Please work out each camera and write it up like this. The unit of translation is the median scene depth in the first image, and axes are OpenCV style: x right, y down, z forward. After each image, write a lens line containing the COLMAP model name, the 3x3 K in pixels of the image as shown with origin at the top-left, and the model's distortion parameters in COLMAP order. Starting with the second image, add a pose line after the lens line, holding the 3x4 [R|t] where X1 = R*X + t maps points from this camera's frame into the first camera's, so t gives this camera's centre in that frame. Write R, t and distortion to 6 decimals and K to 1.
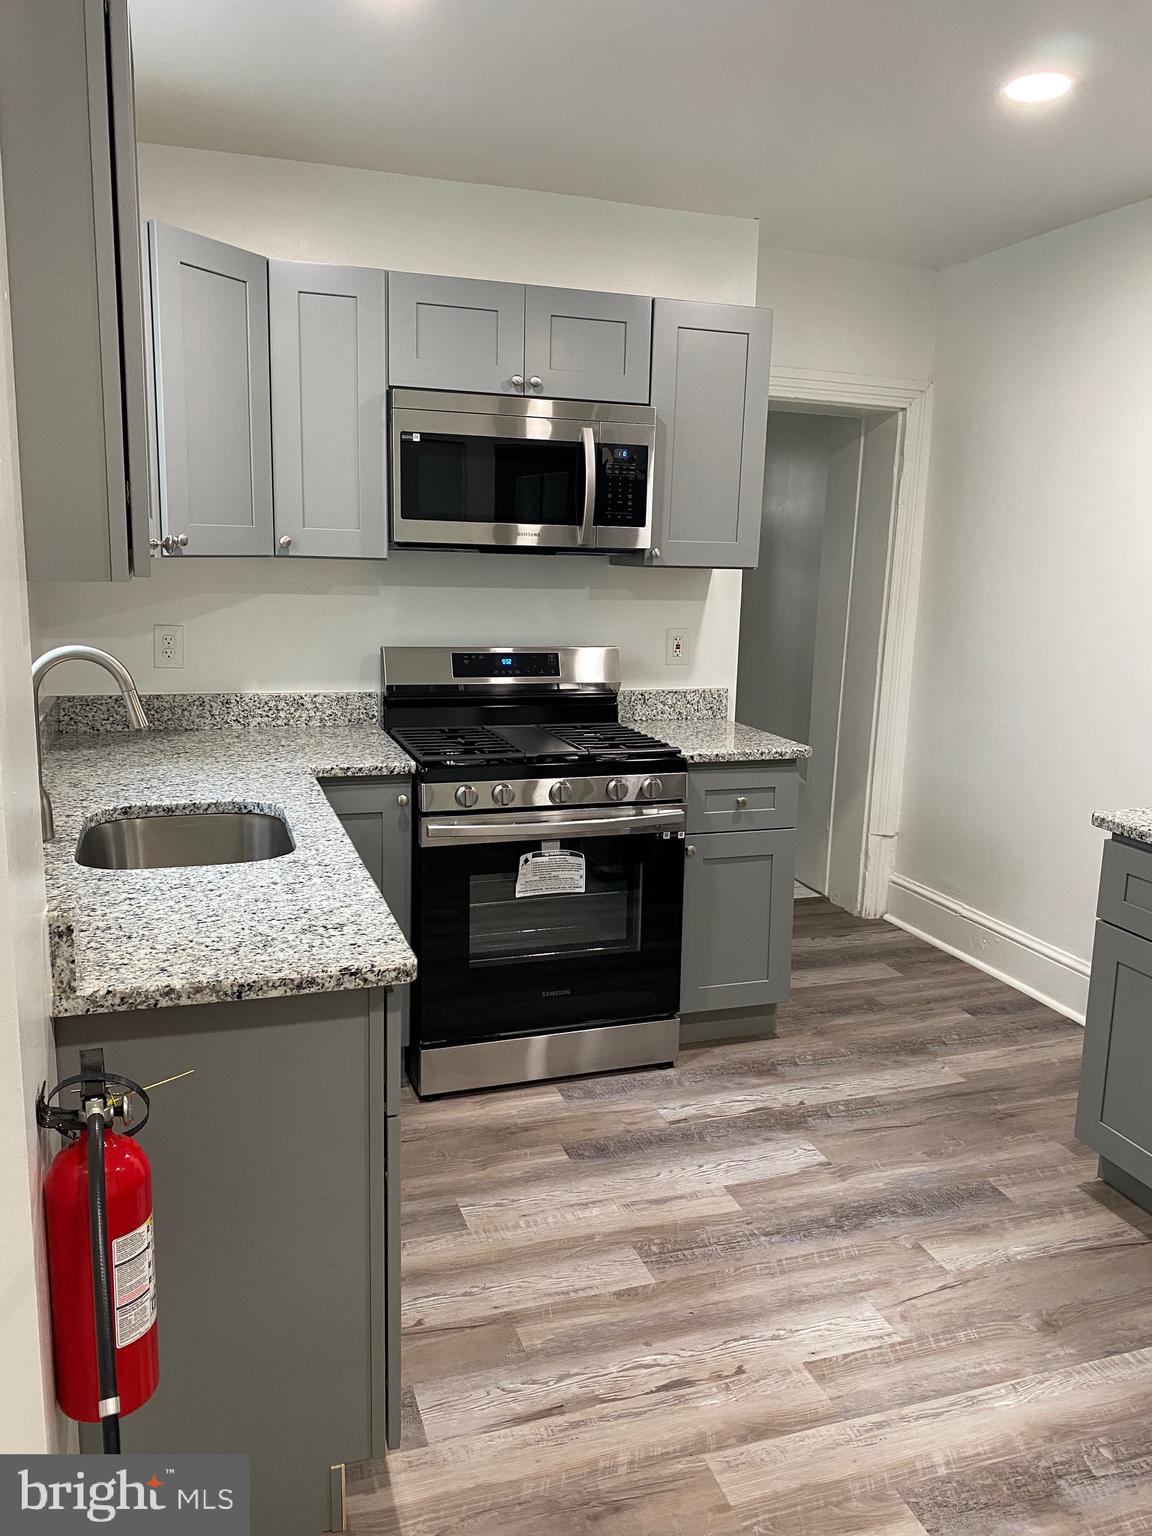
lens RADIAL K [[1168.5, 0, 574.9], [0, 1168.5, 770.8], [0, 0, 1]] dist [-0.022571, -0.004494]
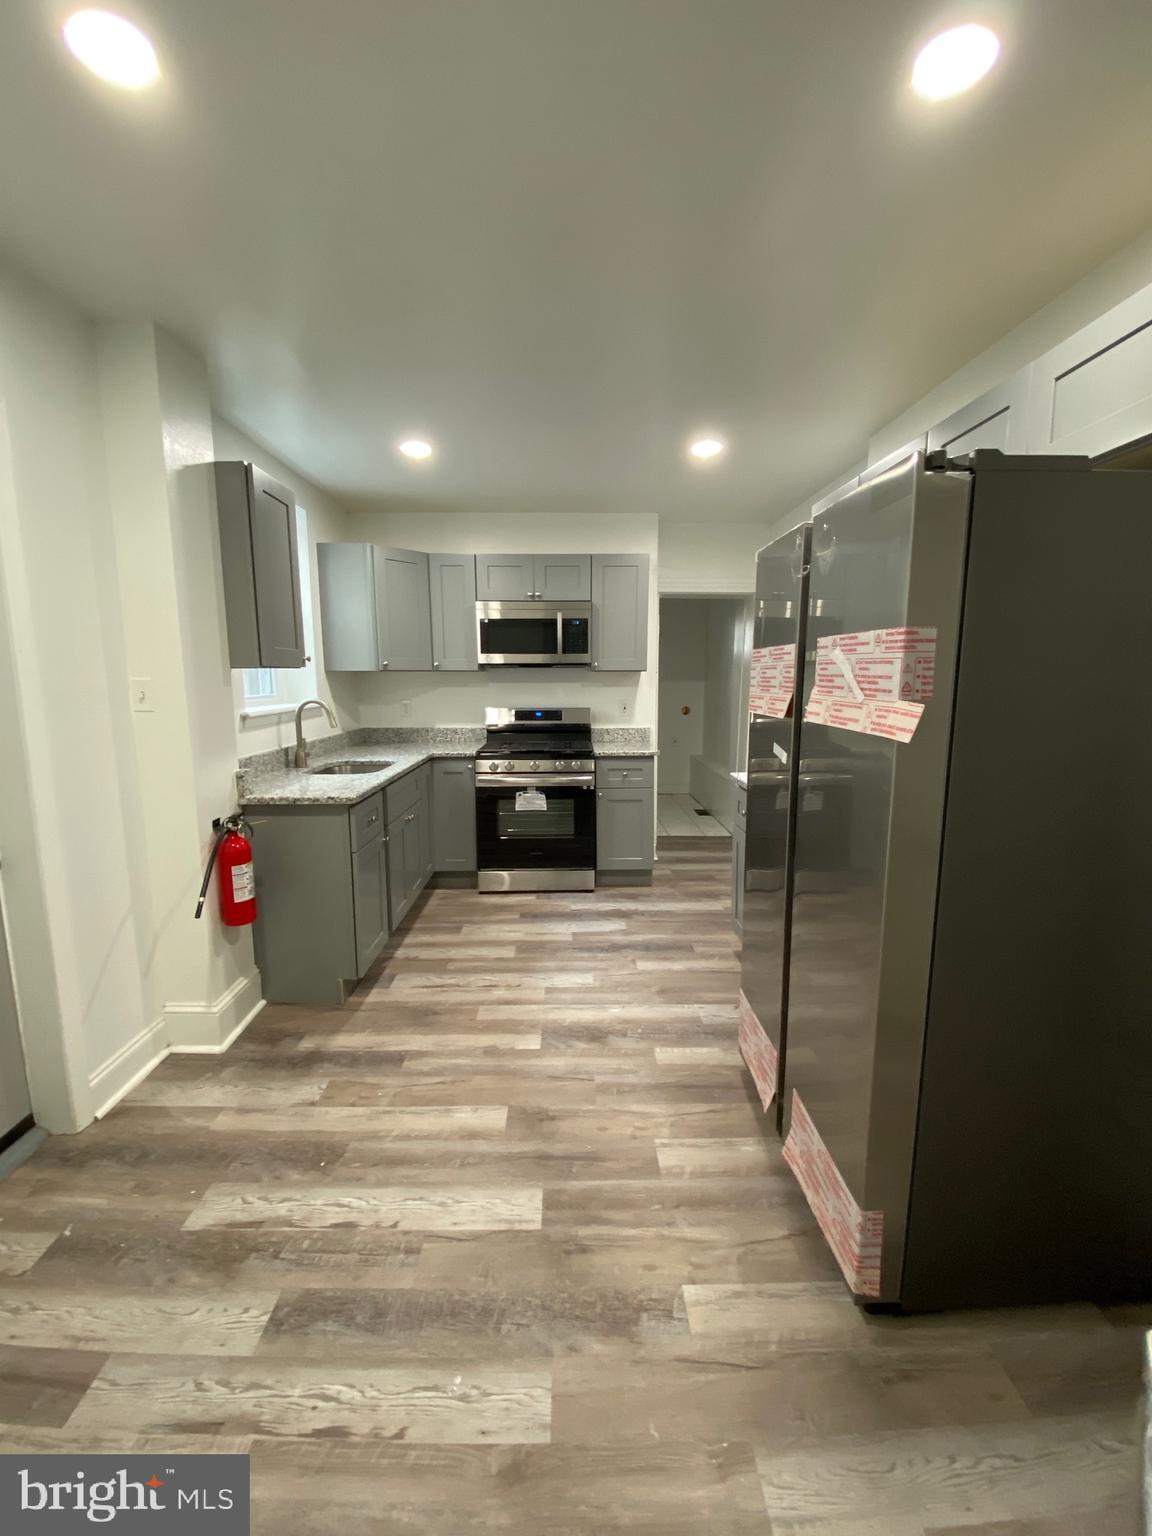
lens RADIAL K [[613.8, 0, 573.1], [0, 613.8, 771.7], [0, 0, 1]] dist [-0.003172, -0.000047]
pose [[0.954175, 0.020924, -0.298517, 0.437296], [-0.032100, 0.998953, -0.032585, 0.068317], [0.297523, 0.040674, 0.953848, -0.161977]]
